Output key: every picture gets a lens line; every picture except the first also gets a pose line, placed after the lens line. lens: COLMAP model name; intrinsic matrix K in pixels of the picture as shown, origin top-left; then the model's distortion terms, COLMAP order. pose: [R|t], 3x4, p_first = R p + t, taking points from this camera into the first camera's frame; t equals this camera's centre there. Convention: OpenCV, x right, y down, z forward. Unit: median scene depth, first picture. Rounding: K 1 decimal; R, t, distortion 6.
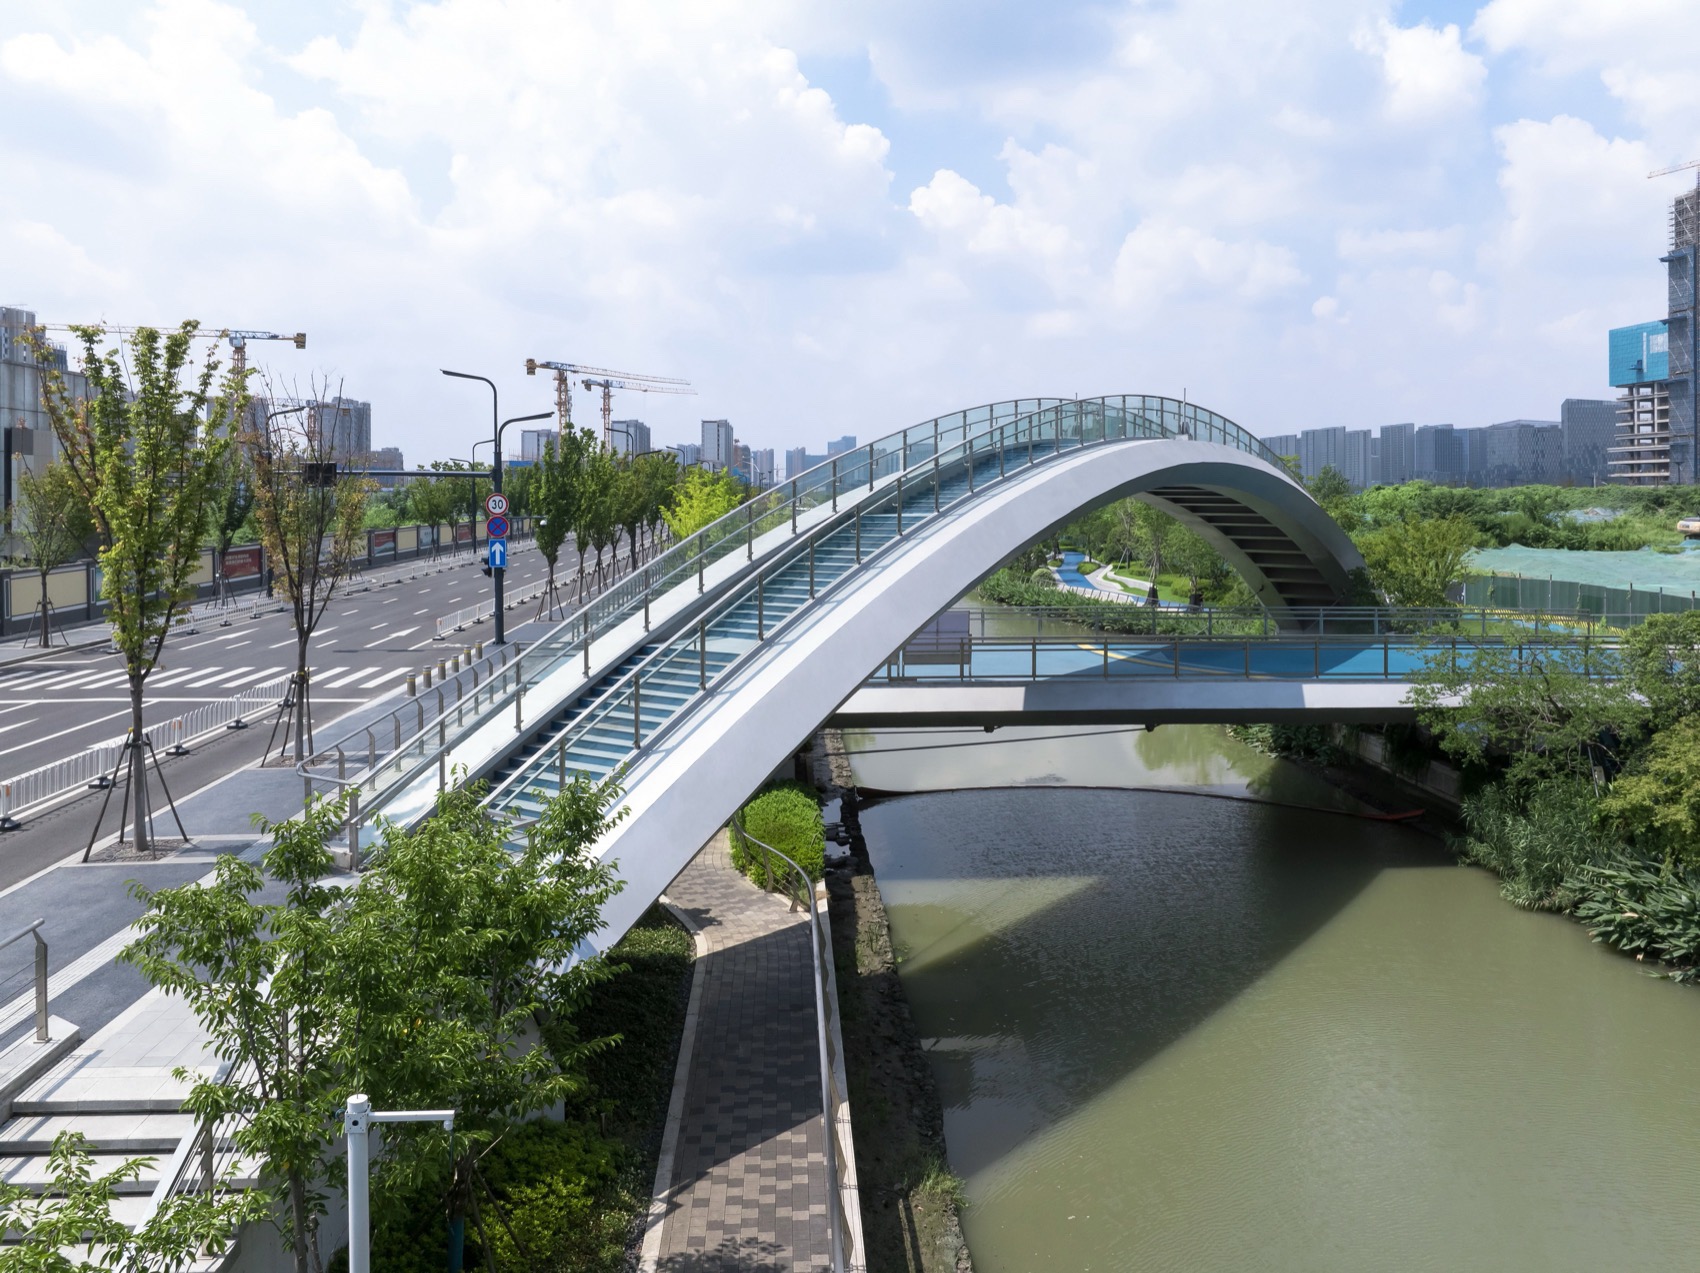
lens RADIAL K [[1210.5, 0, 853.8], [0, 1210.5, 548.0], [0, 0, 1]] dist [-0.040860, -0.001256]
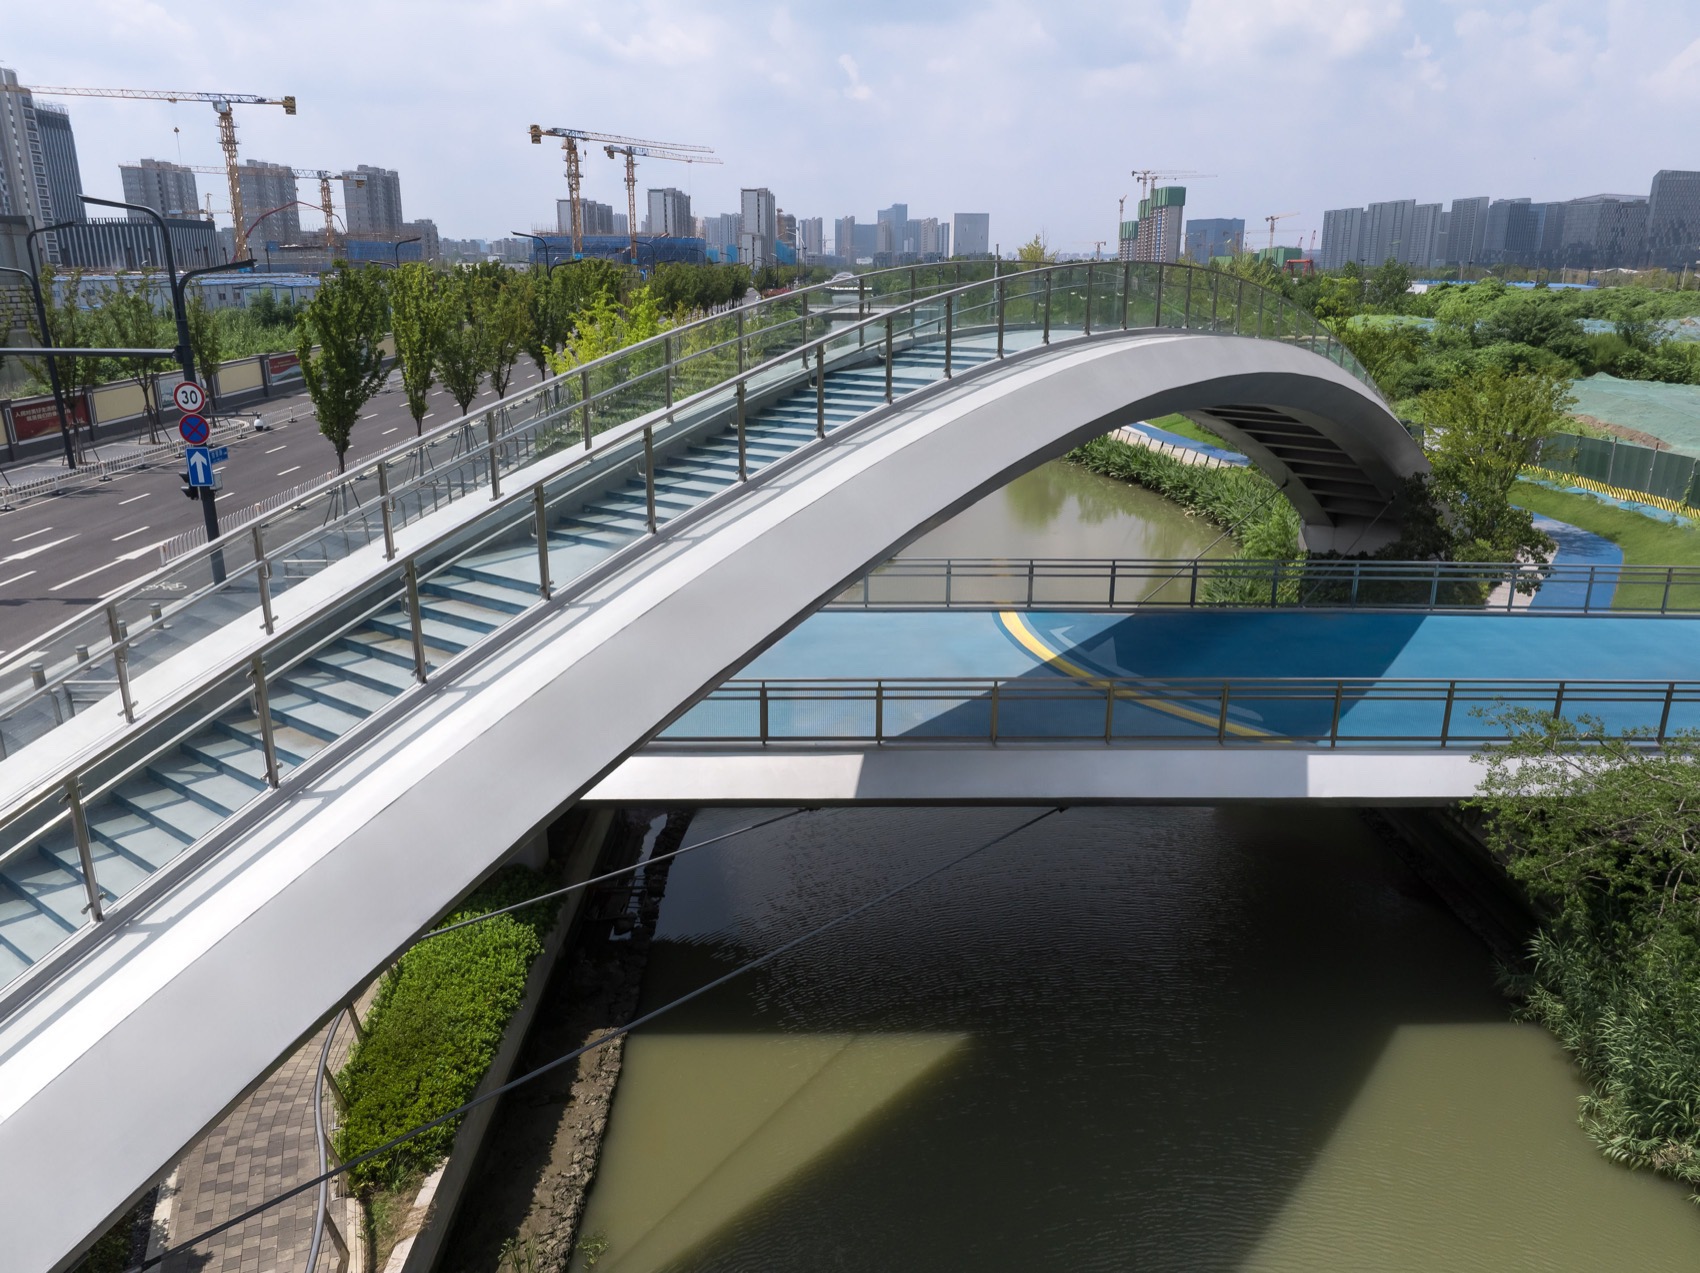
lens RADIAL K [[1165.1, 0, 858.1], [0, 1165.1, 660.0], [0, 0, 1]] dist [-0.049661, 0.025008]
pose [[0.999315, 0.015889, -0.033422, 0.038609], [-0.005908, 0.960053, 0.279755, -0.025073], [0.036532, -0.279366, 0.959490, 0.103562]]
